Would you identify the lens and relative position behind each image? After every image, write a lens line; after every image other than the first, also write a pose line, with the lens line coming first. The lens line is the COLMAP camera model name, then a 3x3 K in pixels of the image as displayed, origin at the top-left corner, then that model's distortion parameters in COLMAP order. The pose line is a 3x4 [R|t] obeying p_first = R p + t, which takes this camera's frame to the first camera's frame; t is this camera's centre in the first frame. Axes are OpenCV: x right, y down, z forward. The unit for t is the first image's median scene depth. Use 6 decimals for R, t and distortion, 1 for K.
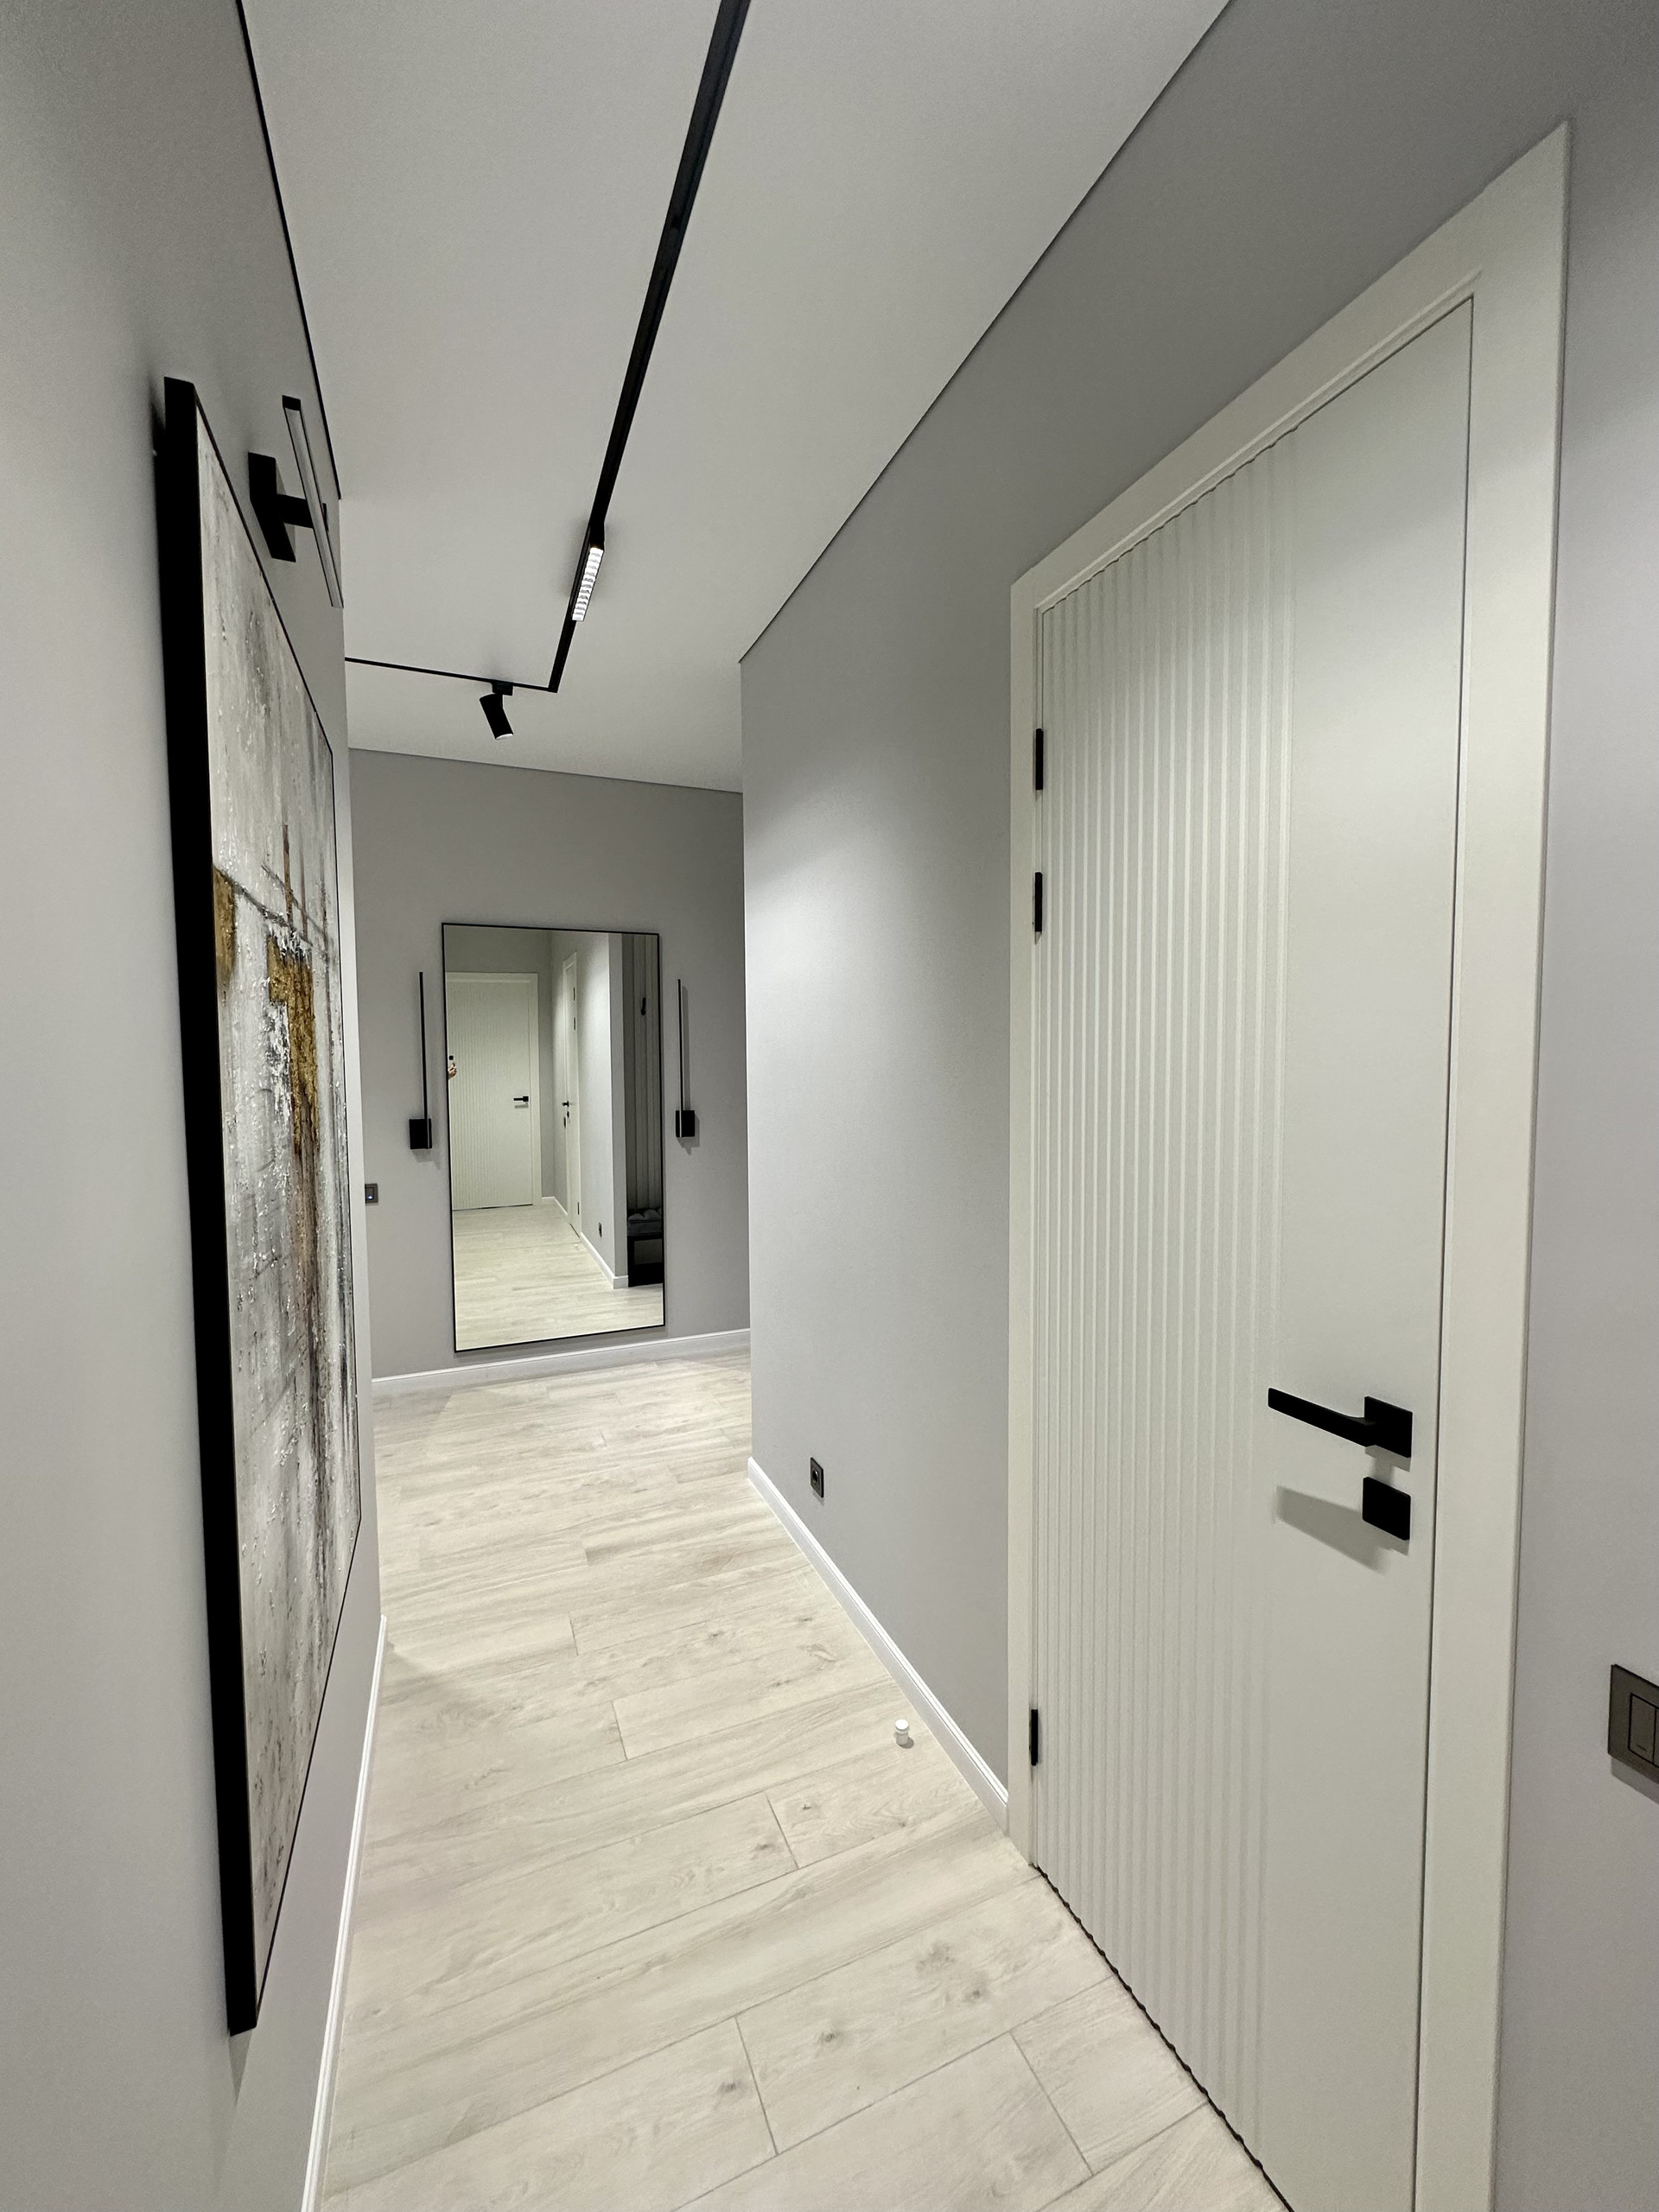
lens RADIAL K [[874.5, 0, 829.5], [0, 874.5, 1106.0], [0, 0, 1]] dist [0.000357, -0.000060]
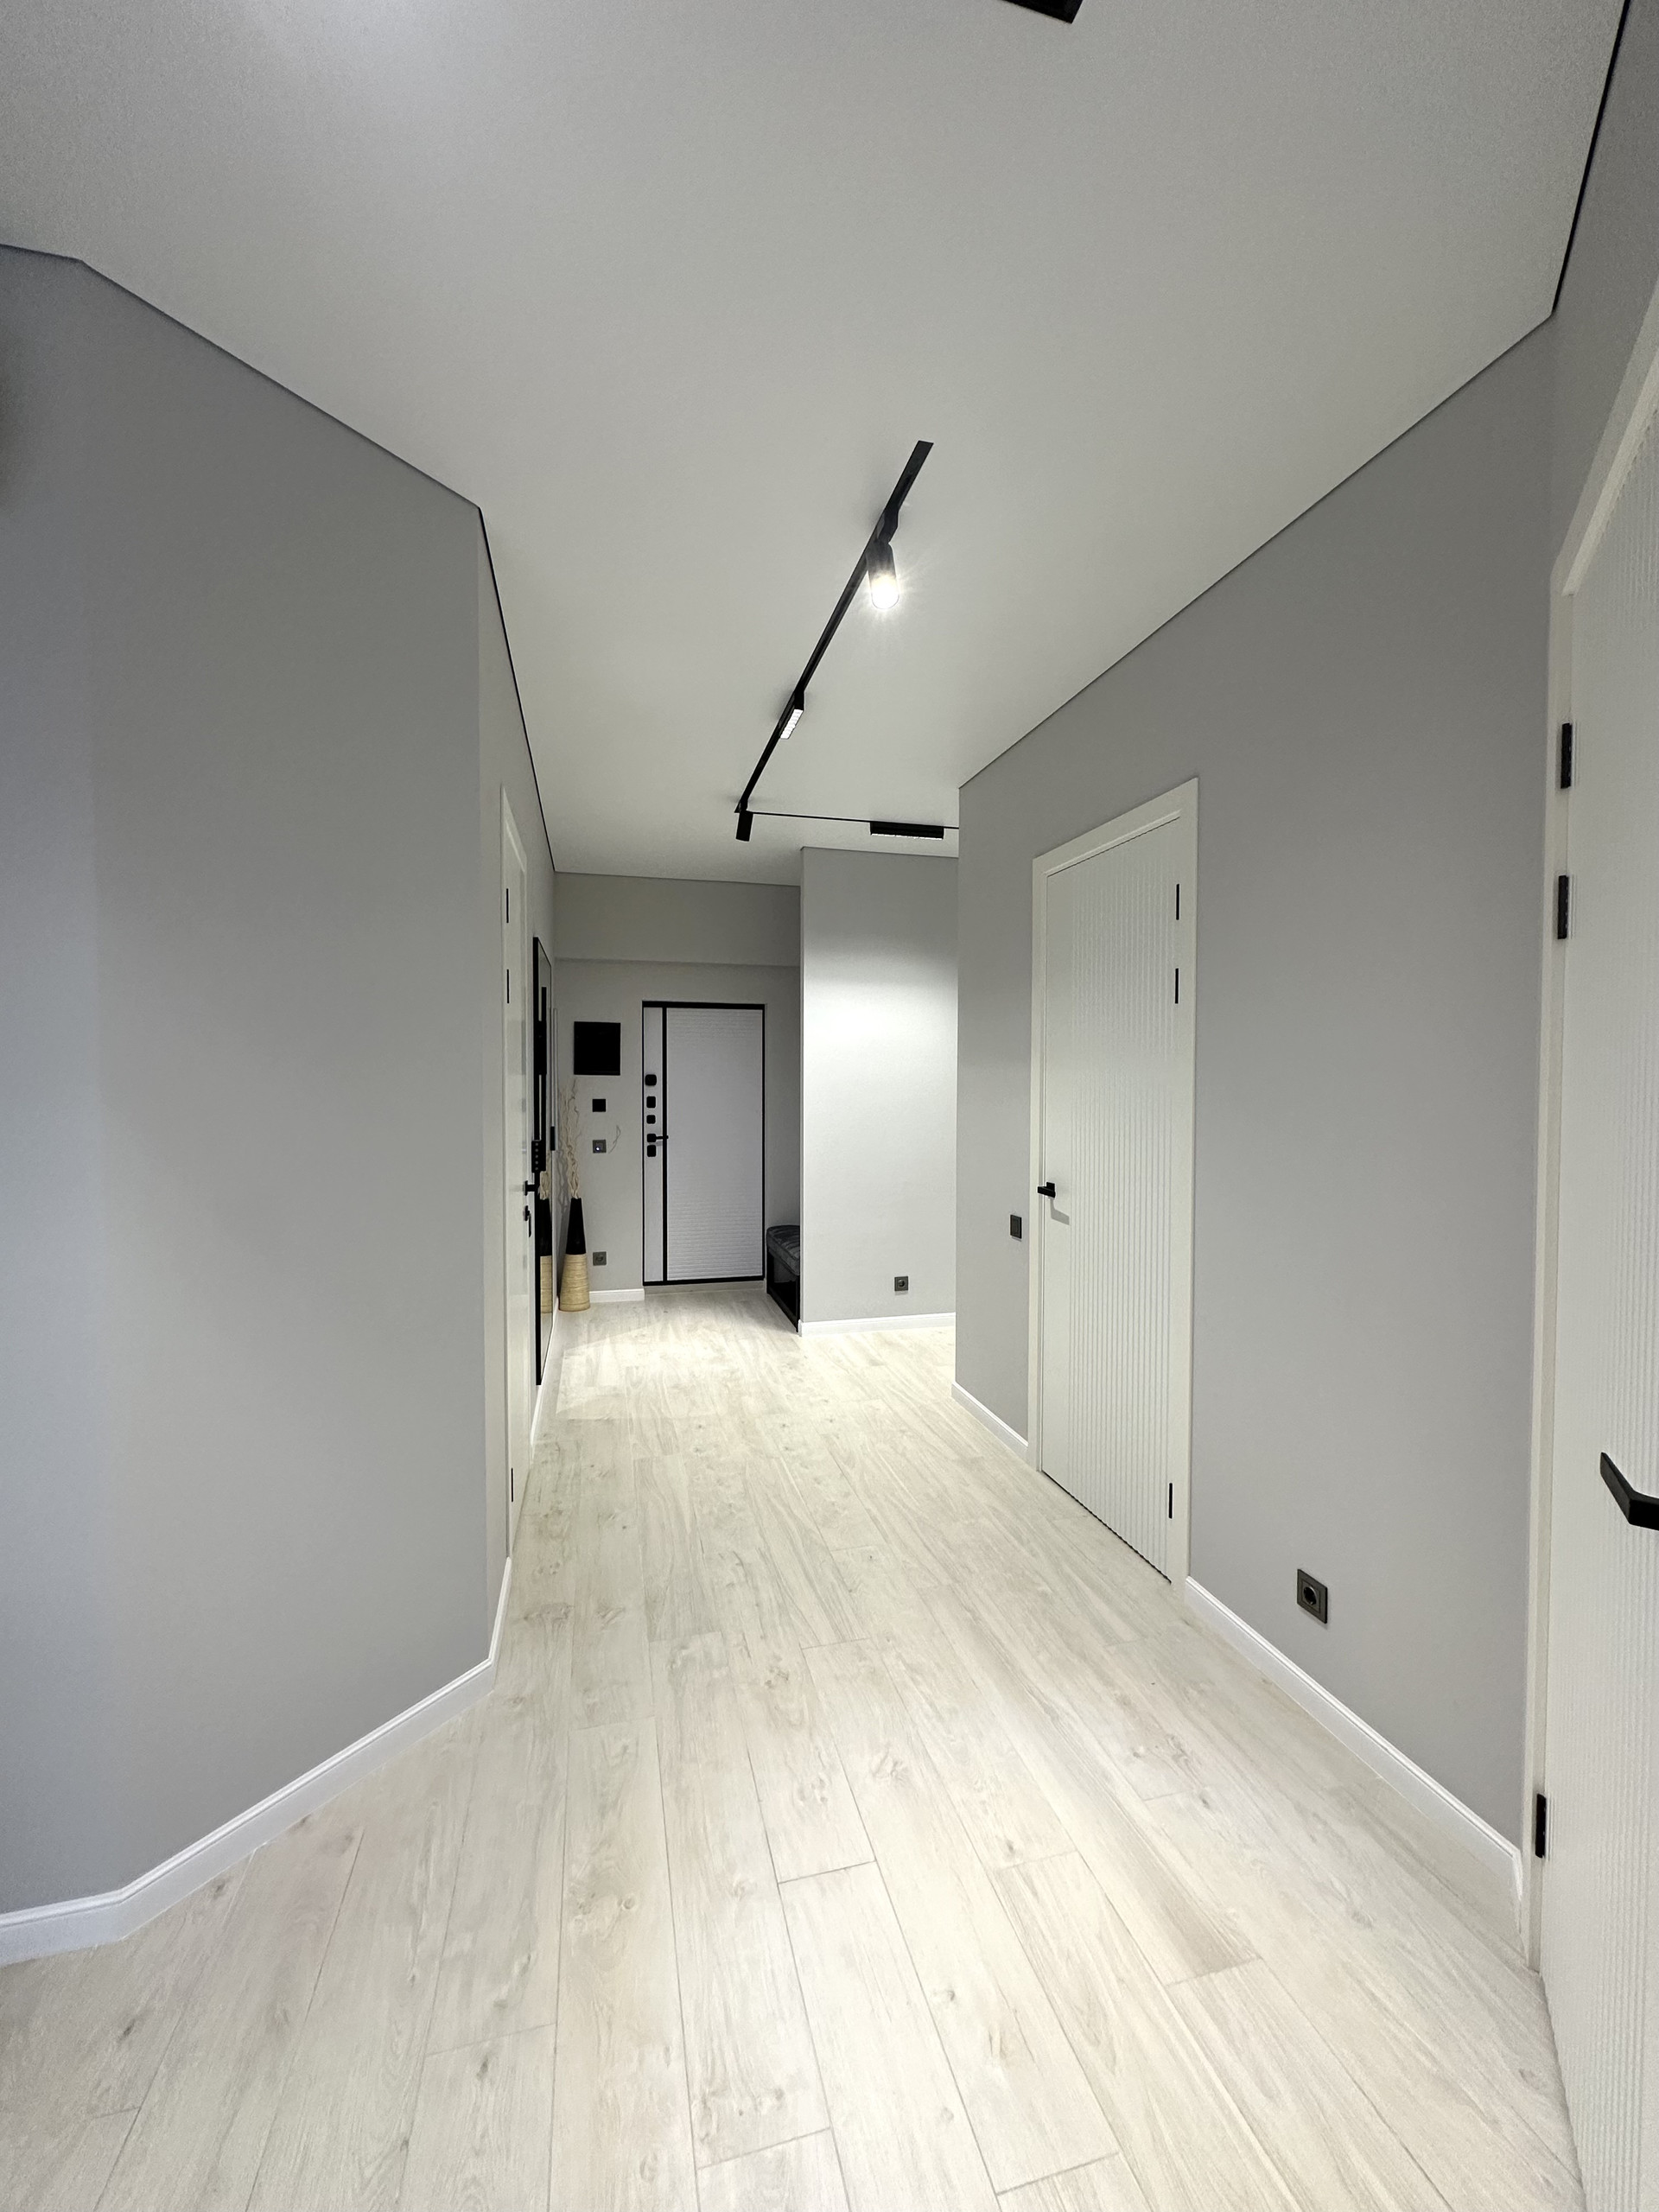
lens RADIAL K [[874.5, 0, 829.5], [0, 874.5, 1106.0], [0, 0, 1]] dist [0.000357, -0.000060]
pose [[0.156592, -0.020999, 0.987440, -1.562539], [0.046733, 0.998812, 0.013830, -0.026421], [-0.986557, 0.043980, 0.157387, 0.618189]]
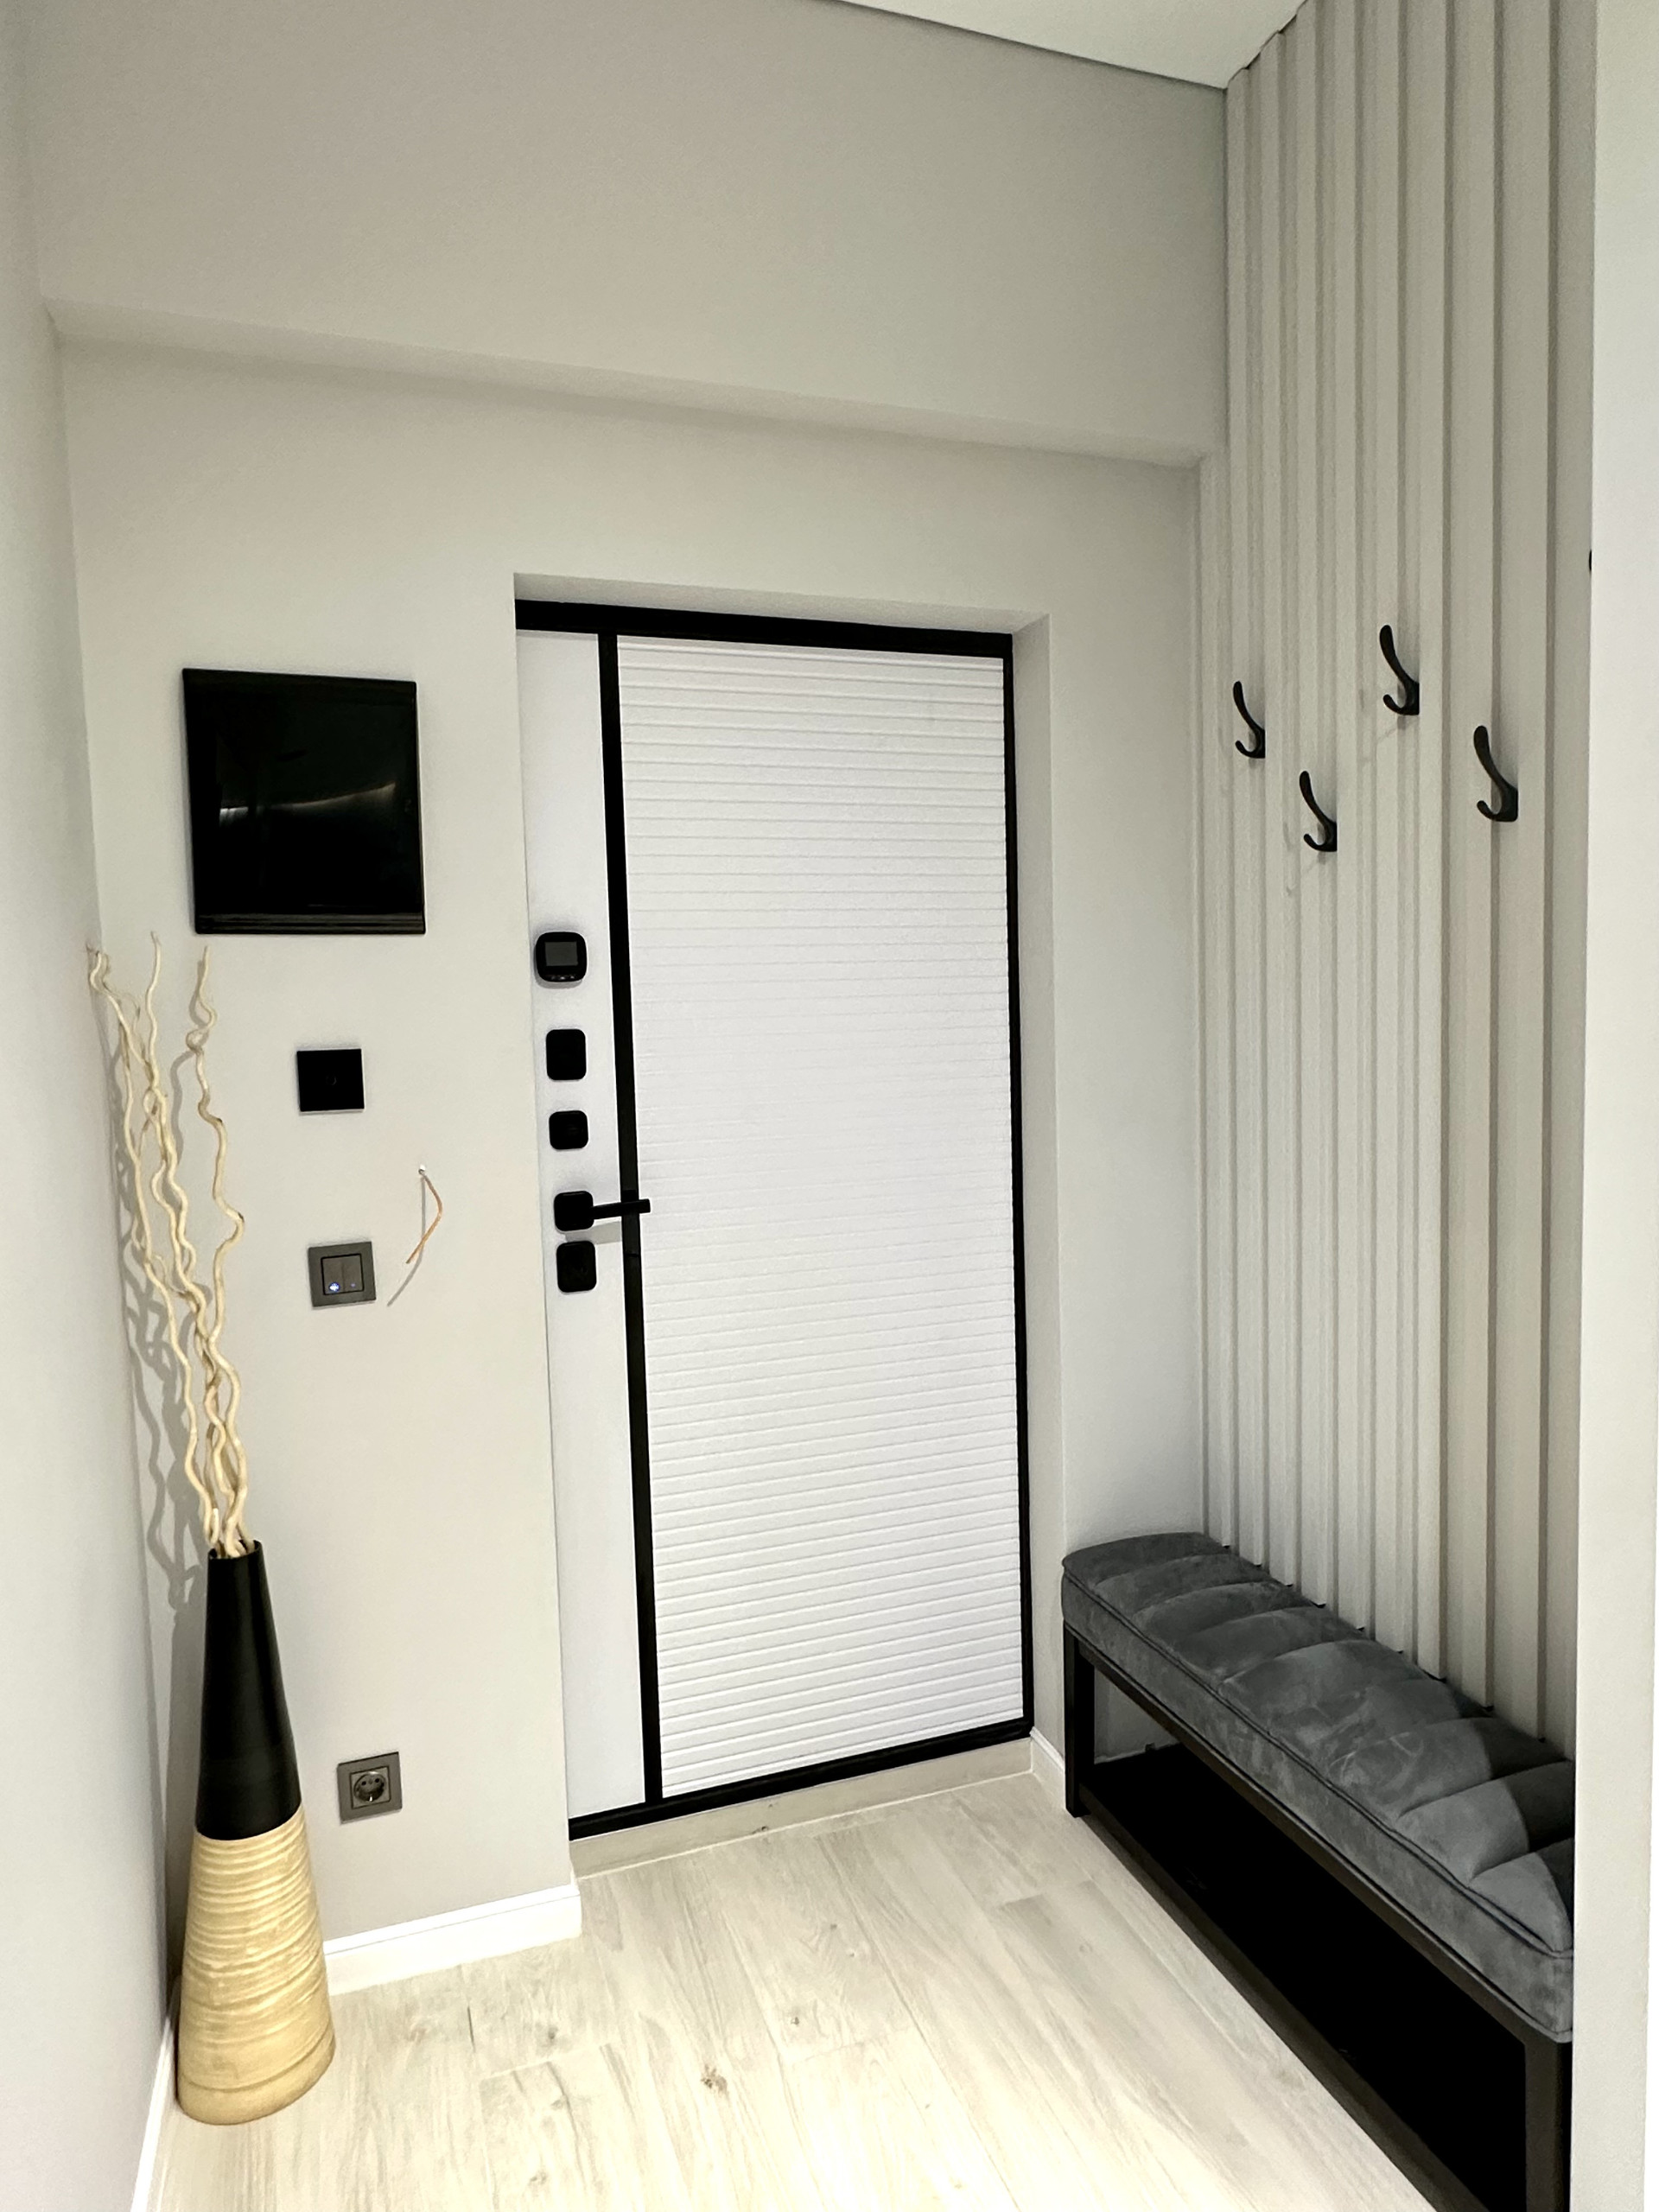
lens RADIAL K [[1337.4, 0, 829.5], [0, 1337.4, 1106.0], [0, 0, 1]] dist [0.000275, 0.000308]
pose [[0.073946, -0.071967, 0.994662, -0.454983], [0.079776, 0.994623, 0.066034, -0.034471], [-0.994066, 0.074467, 0.079290, 1.094352]]
